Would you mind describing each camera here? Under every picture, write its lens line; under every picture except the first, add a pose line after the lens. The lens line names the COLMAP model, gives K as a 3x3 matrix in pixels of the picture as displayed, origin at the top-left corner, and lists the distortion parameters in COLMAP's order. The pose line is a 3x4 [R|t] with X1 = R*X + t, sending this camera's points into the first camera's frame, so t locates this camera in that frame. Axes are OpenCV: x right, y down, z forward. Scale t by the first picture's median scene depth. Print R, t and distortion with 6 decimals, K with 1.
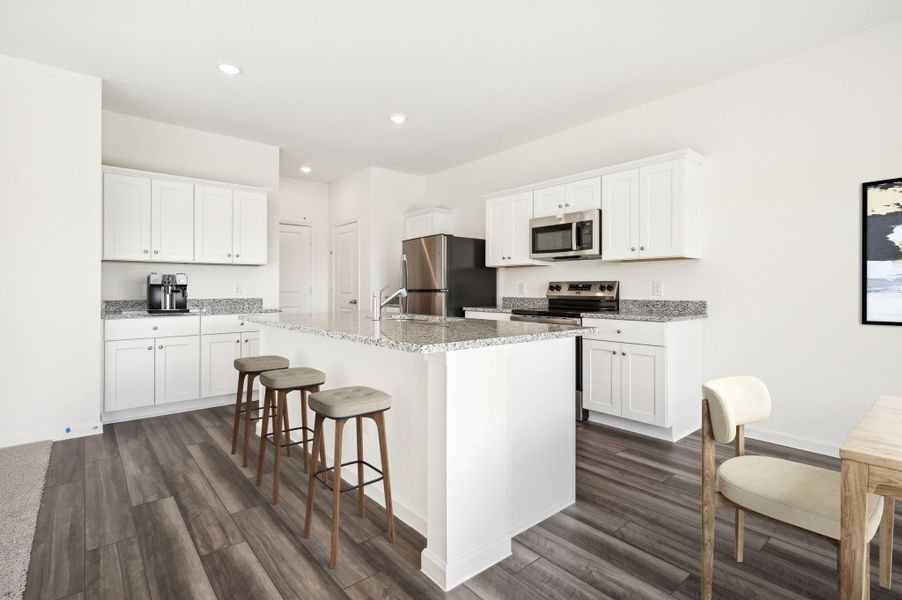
lens RADIAL K [[430.5, 0, 449.0], [0, 430.5, 291.9], [0, 0, 1]] dist [-0.011122, 0.000376]
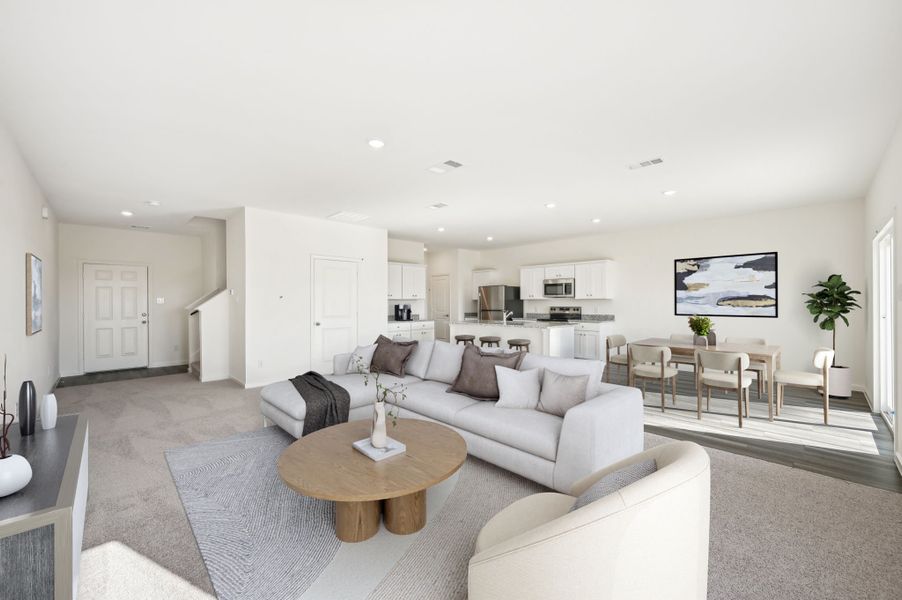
lens RADIAL K [[356.5, 0, 459.2], [0, 356.5, 303.7], [0, 0, 1]] dist [0.000798, 0.000162]
pose [[0.994086, 0.000004, 0.108598, -0.498872], [0.000922, 0.999964, -0.008473, -0.025193], [-0.108594, 0.008523, 0.994050, -0.915796]]
